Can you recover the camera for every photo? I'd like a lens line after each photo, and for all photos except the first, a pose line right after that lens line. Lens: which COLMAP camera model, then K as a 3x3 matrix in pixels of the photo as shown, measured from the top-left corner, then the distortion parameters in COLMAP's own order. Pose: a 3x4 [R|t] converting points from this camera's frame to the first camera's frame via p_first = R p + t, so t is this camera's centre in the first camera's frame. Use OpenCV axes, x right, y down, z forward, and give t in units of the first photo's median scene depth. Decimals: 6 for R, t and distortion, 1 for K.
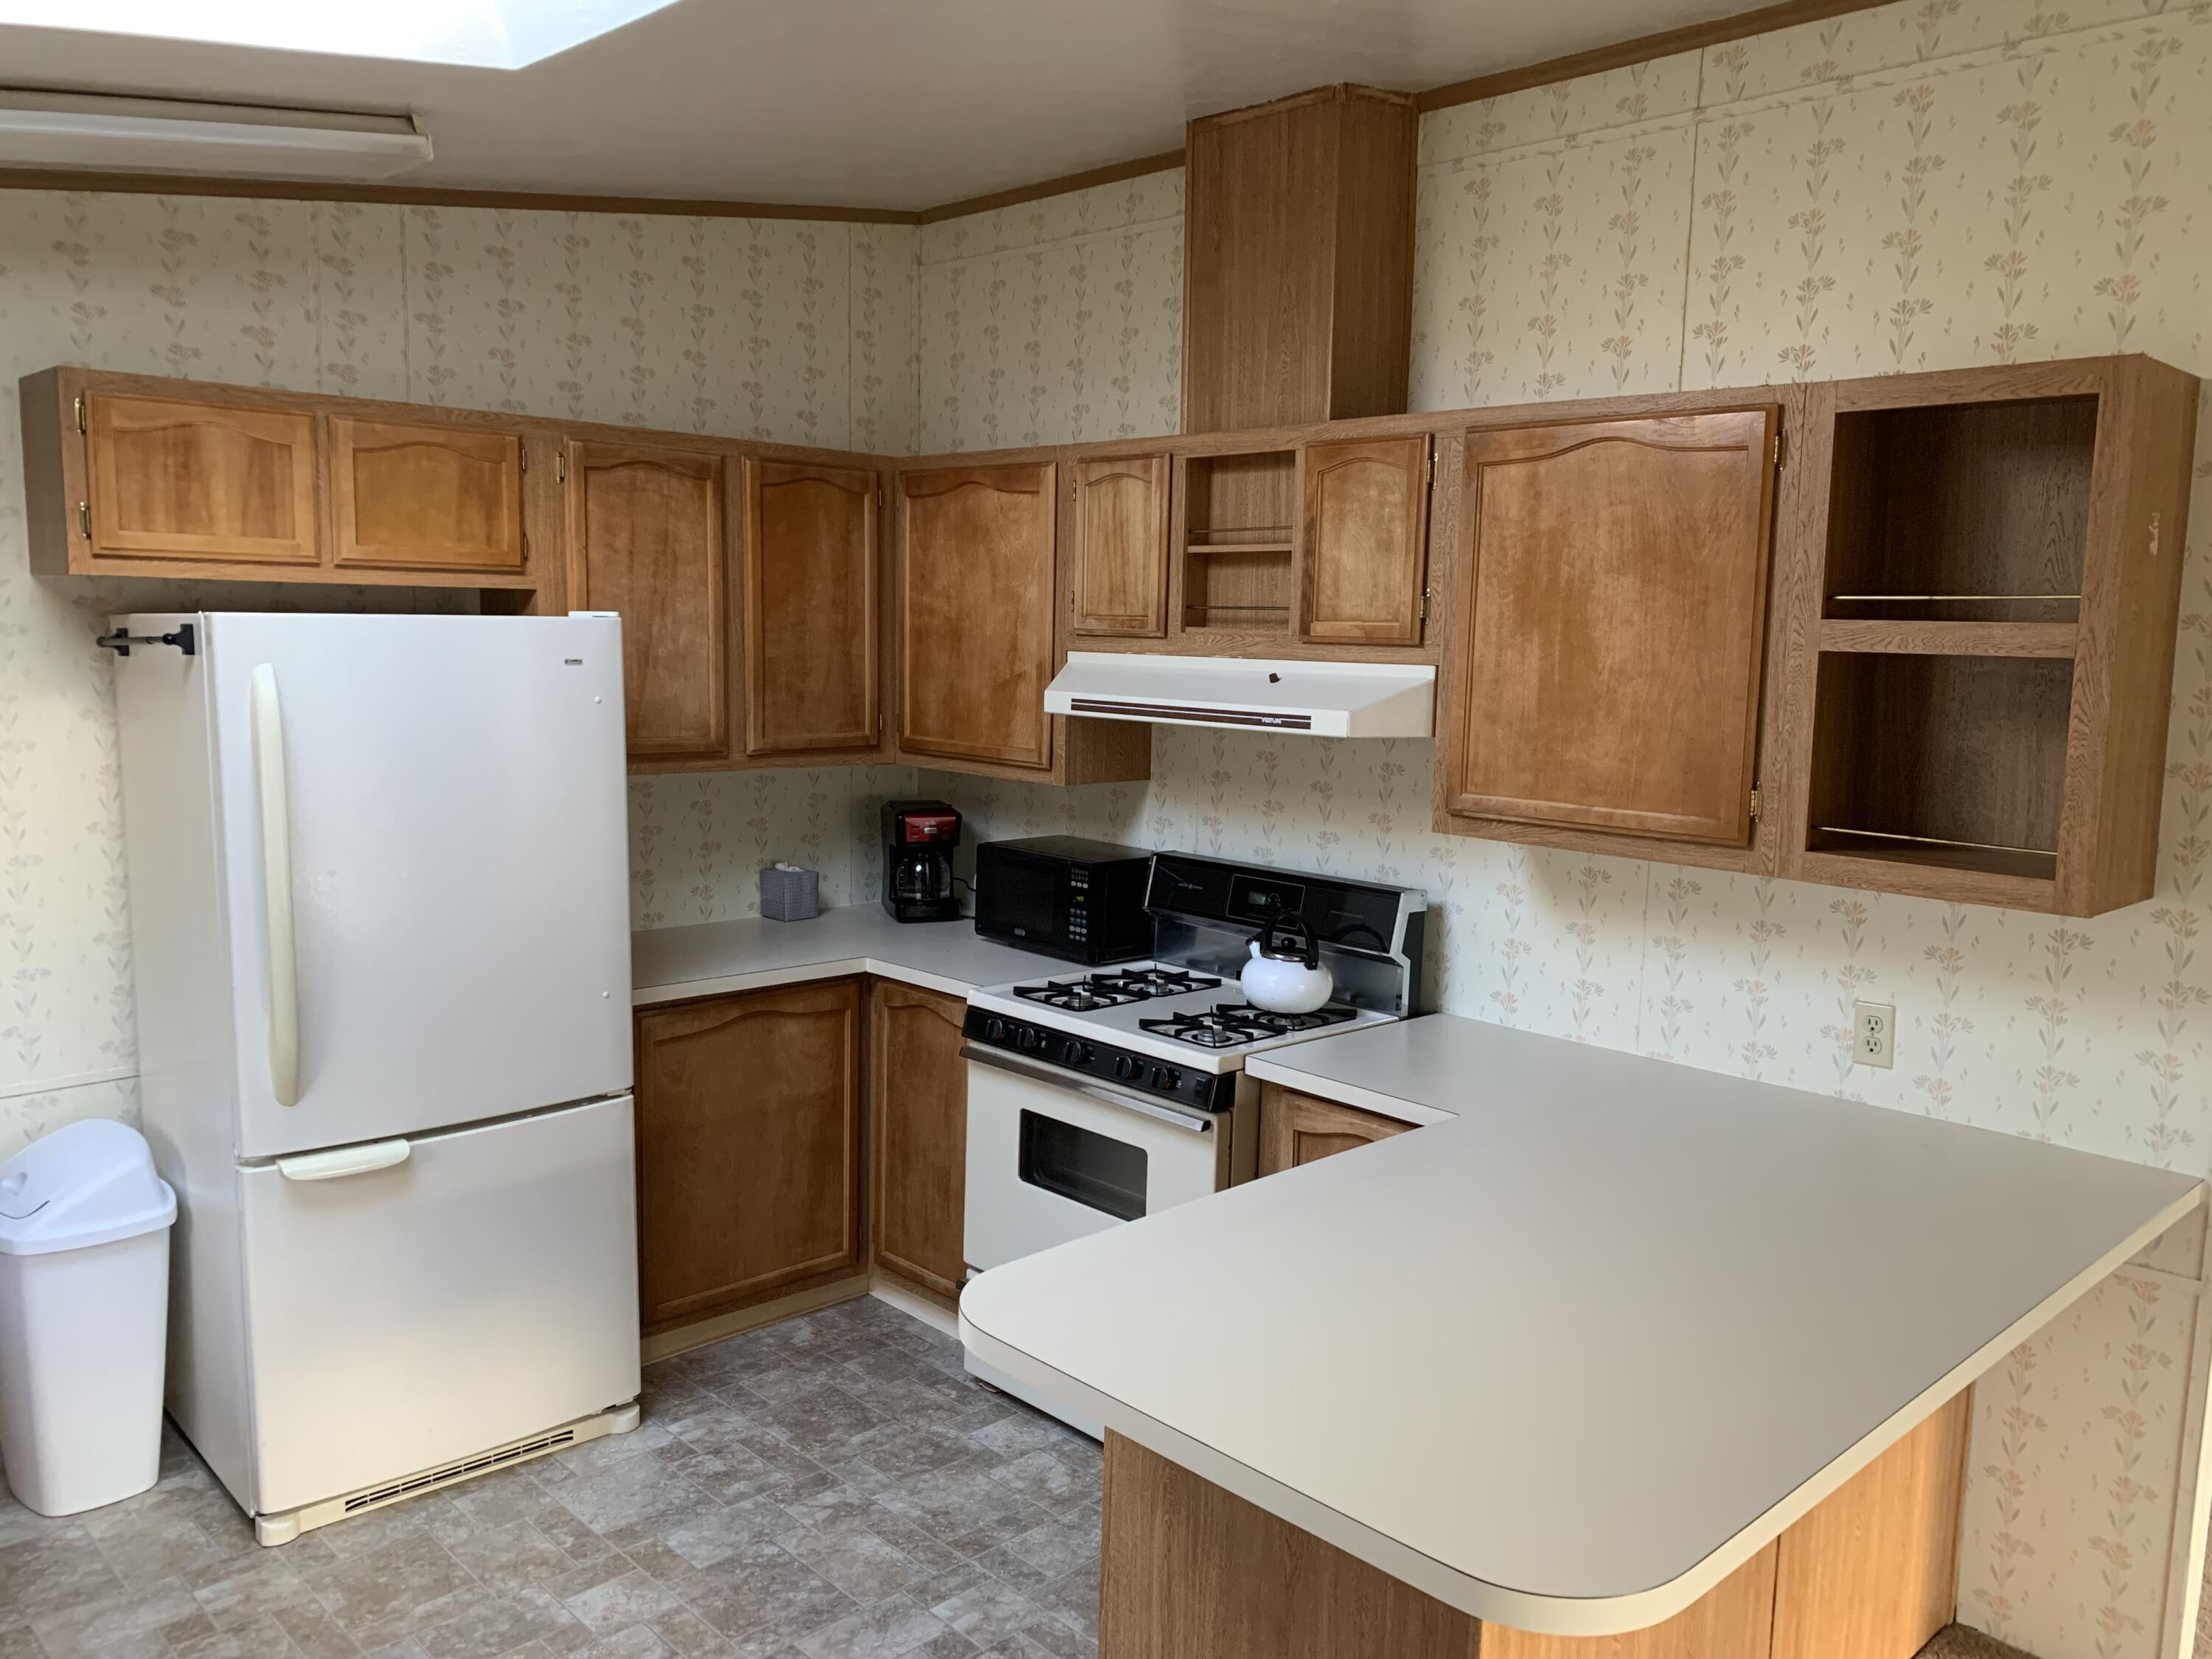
lens RADIAL K [[1681.4, 0, 1103.7], [0, 1681.4, 831.2], [0, 0, 1]] dist [0.013225, -0.008724]
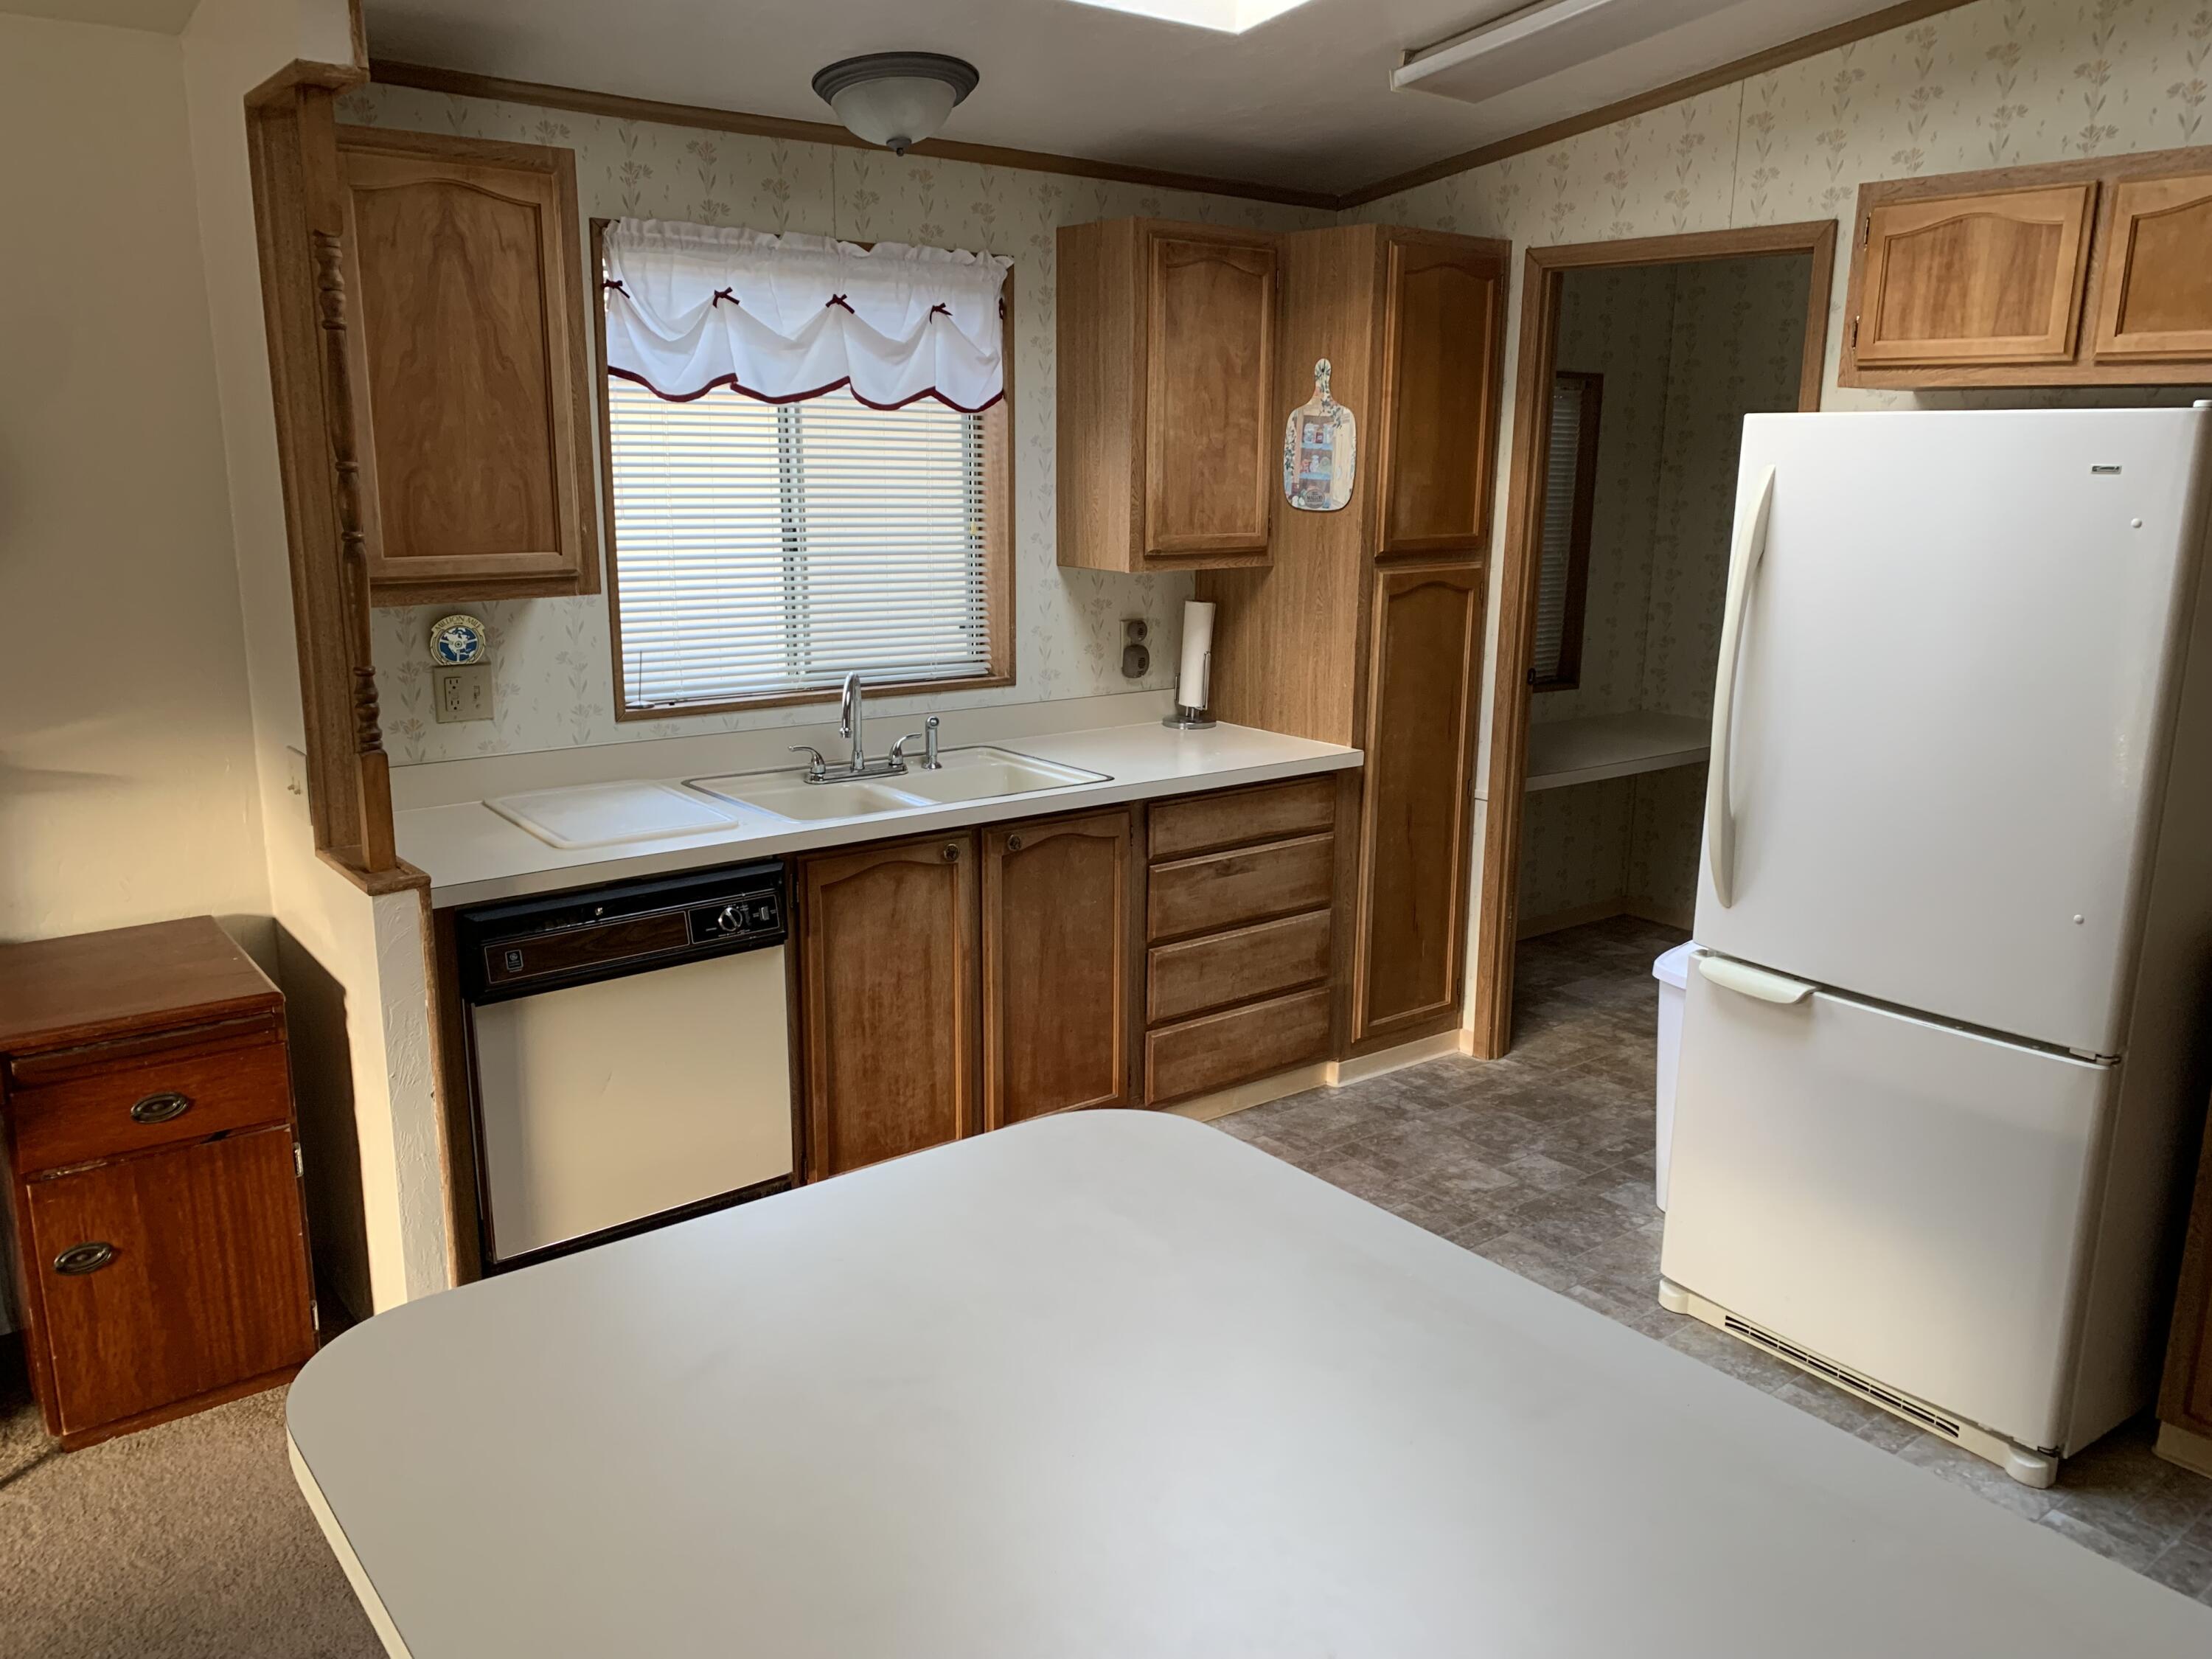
lens RADIAL K [[1681.4, 0, 1107.4], [0, 1681.4, 816.6], [0, 0, 1]] dist [0.013225, -0.008724]
pose [[-0.090823, 0.190727, -0.977433, 0.493723], [-0.144910, 0.968512, 0.202451, -0.038372], [0.985268, 0.160027, -0.060325, 0.633907]]
